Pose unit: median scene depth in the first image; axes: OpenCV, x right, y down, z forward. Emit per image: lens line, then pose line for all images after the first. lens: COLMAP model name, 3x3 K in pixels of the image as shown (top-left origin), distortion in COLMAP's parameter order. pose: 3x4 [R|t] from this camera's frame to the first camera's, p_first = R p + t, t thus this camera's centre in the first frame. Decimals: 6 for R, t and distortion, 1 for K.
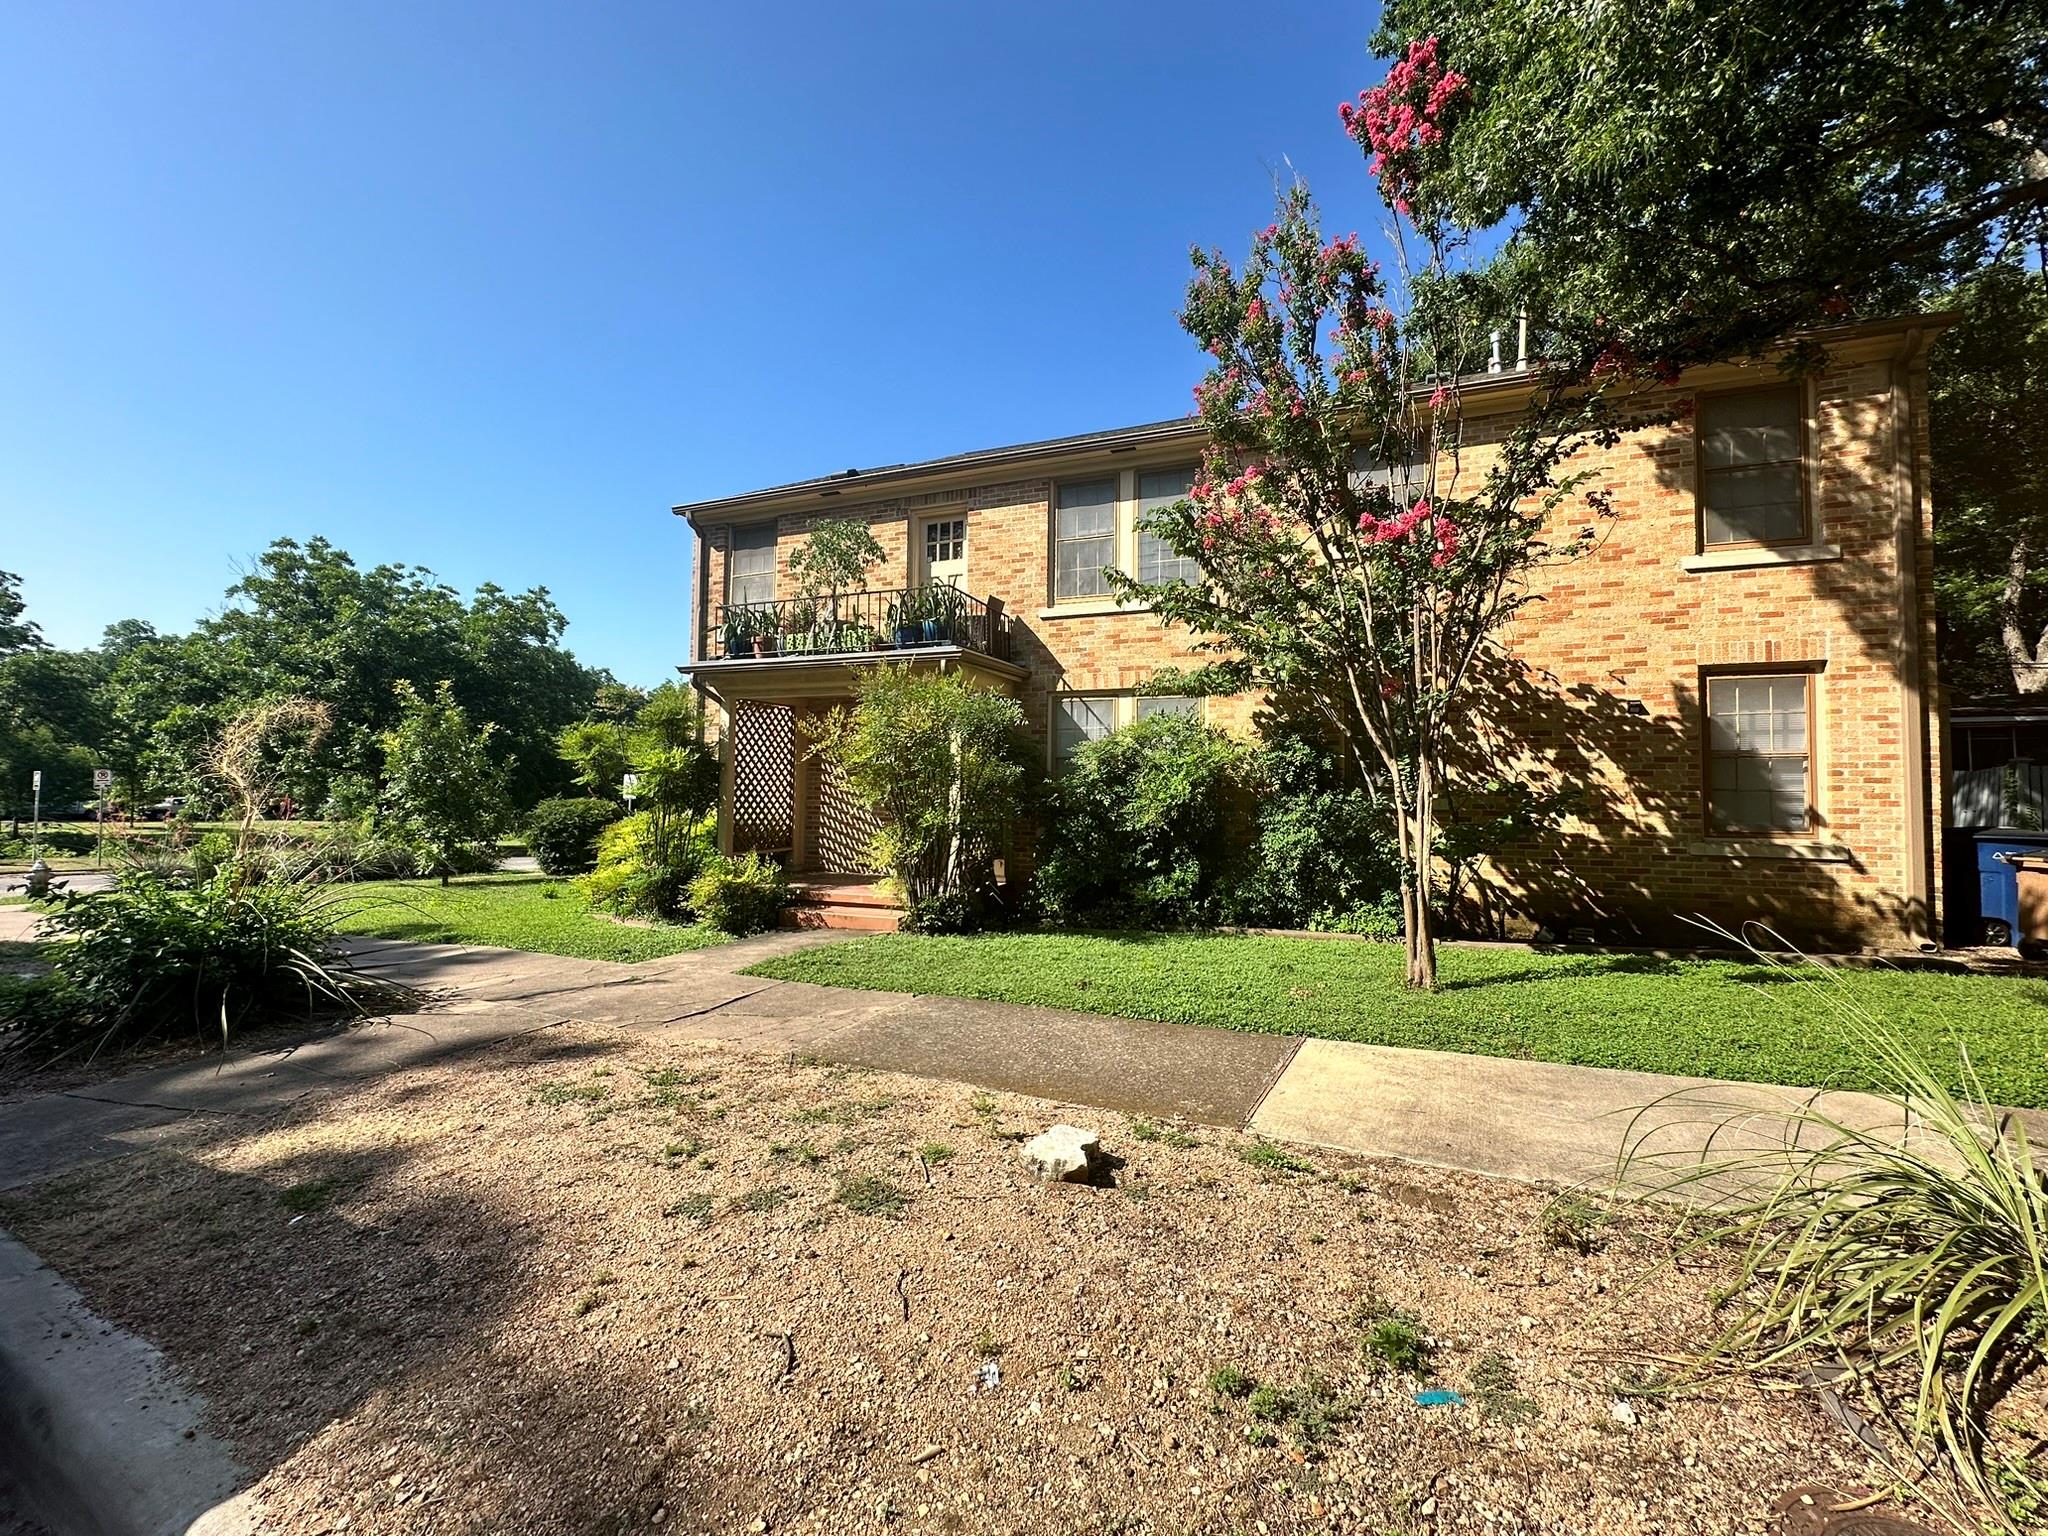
lens RADIAL K [[813.0, 0, 1024.3], [0, 813.0, 764.1], [0, 0, 1]] dist [-0.003749, 0.000298]
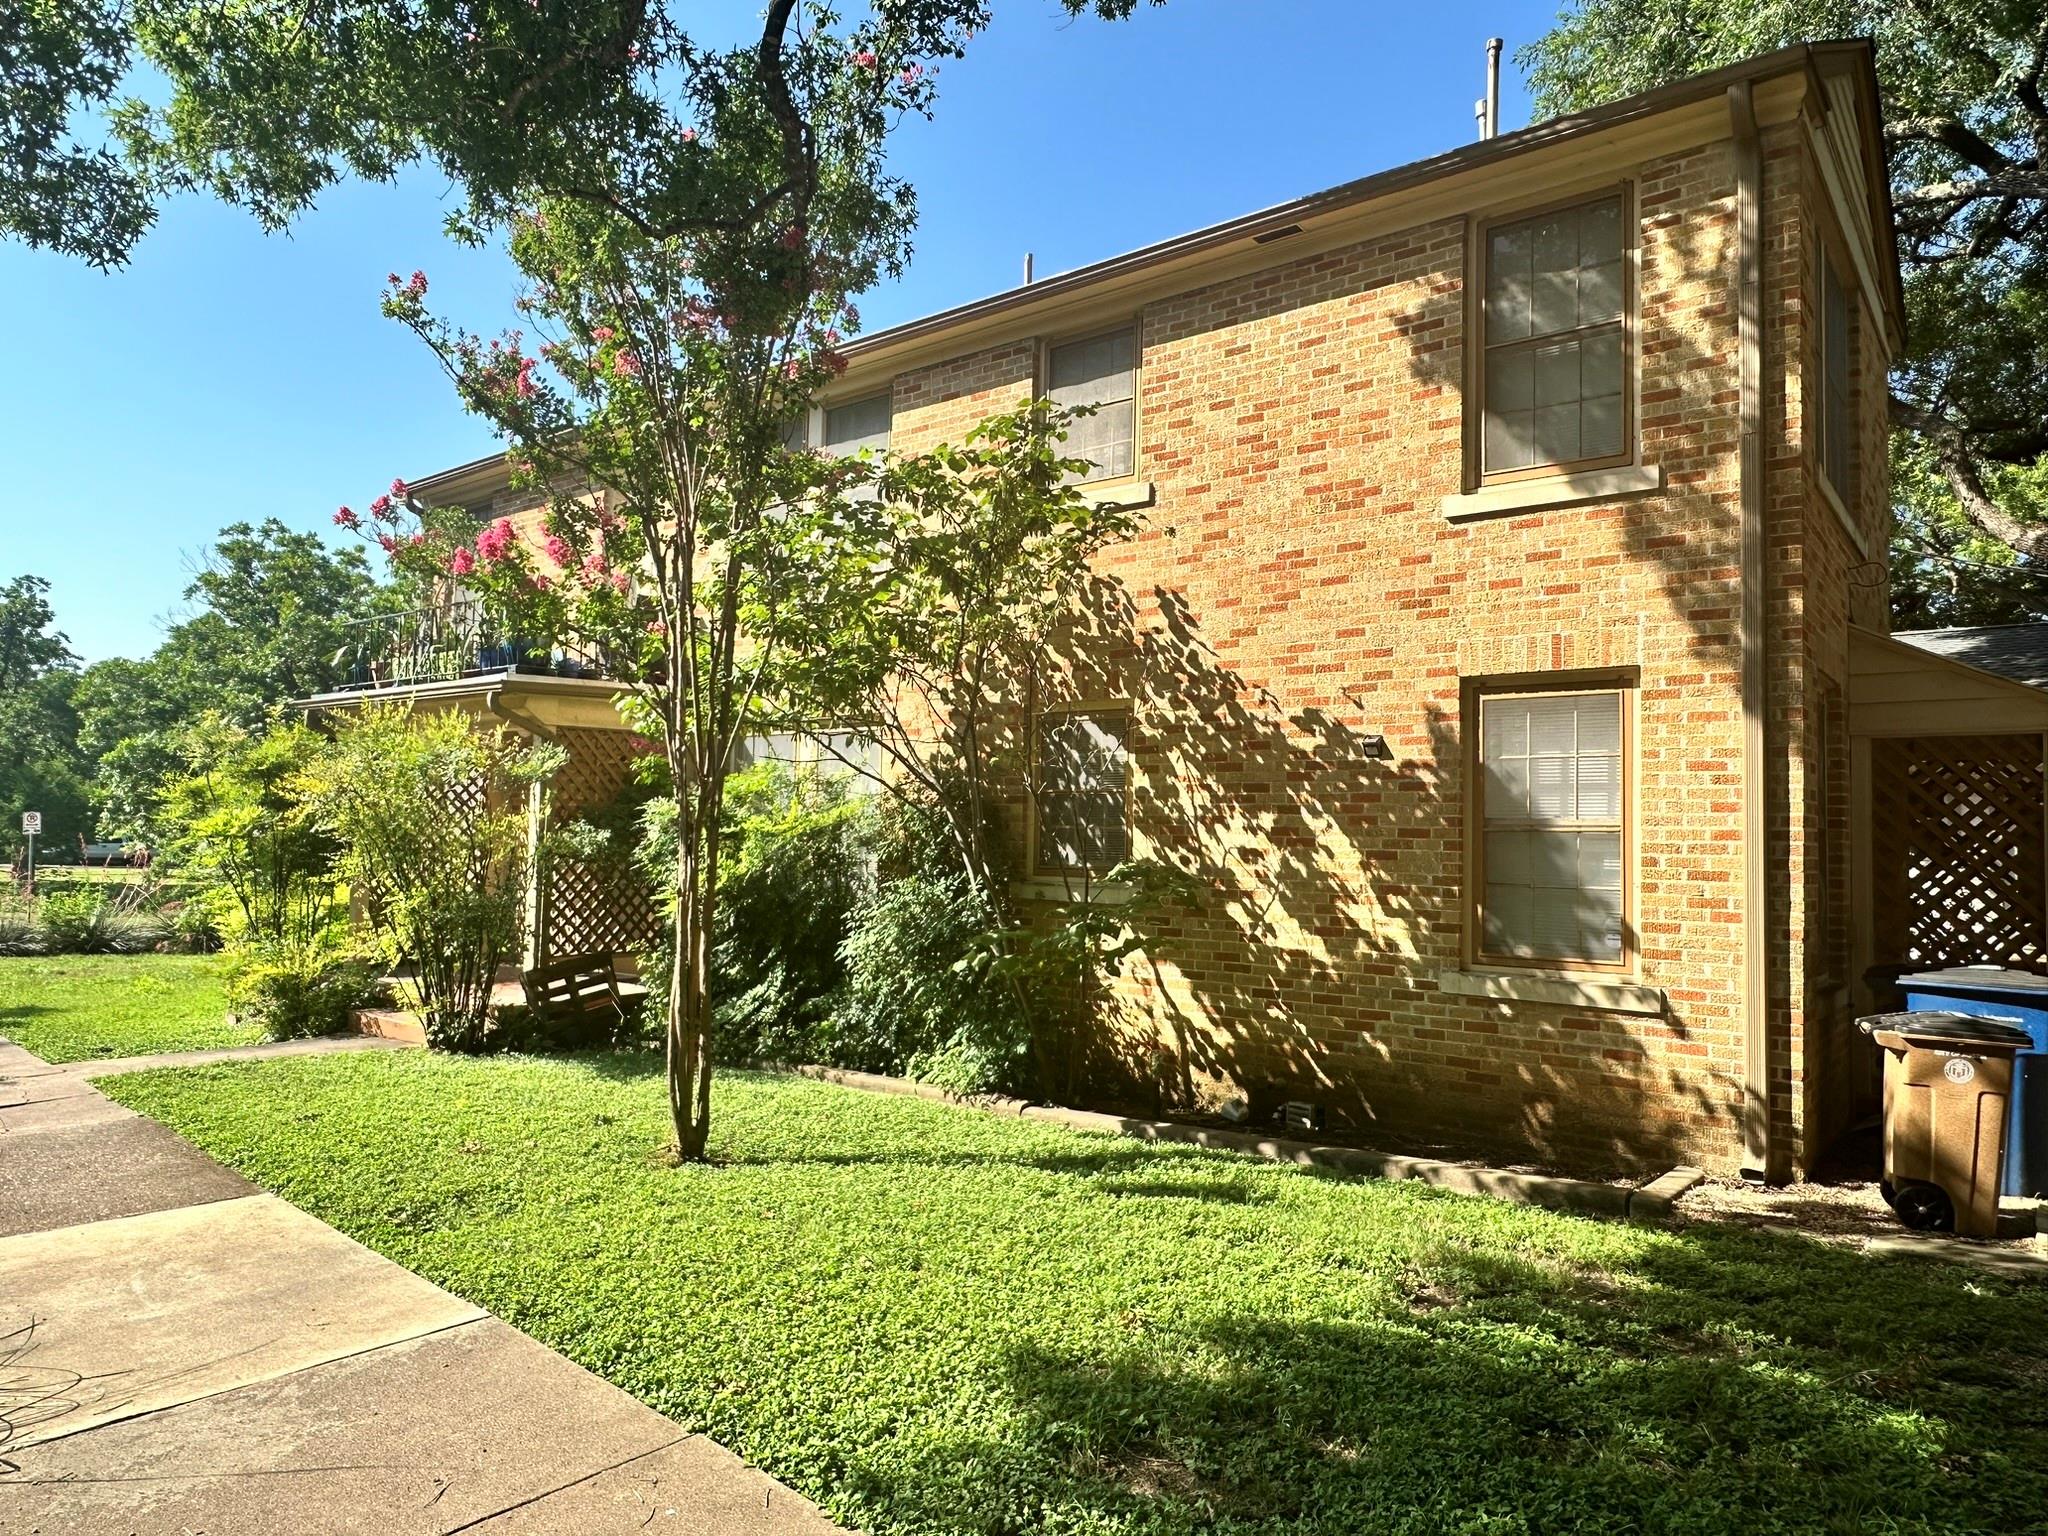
lens RADIAL K [[1313.3, 0, 1023.4], [0, 1313.3, 775.8], [0, 0, 1]] dist [-0.003478, -0.004884]
pose [[0.952738, -0.006427, -0.303725, 0.817903], [0.003771, 0.999949, -0.009333, -0.040536], [0.303769, 0.007747, 0.952714, -0.024573]]
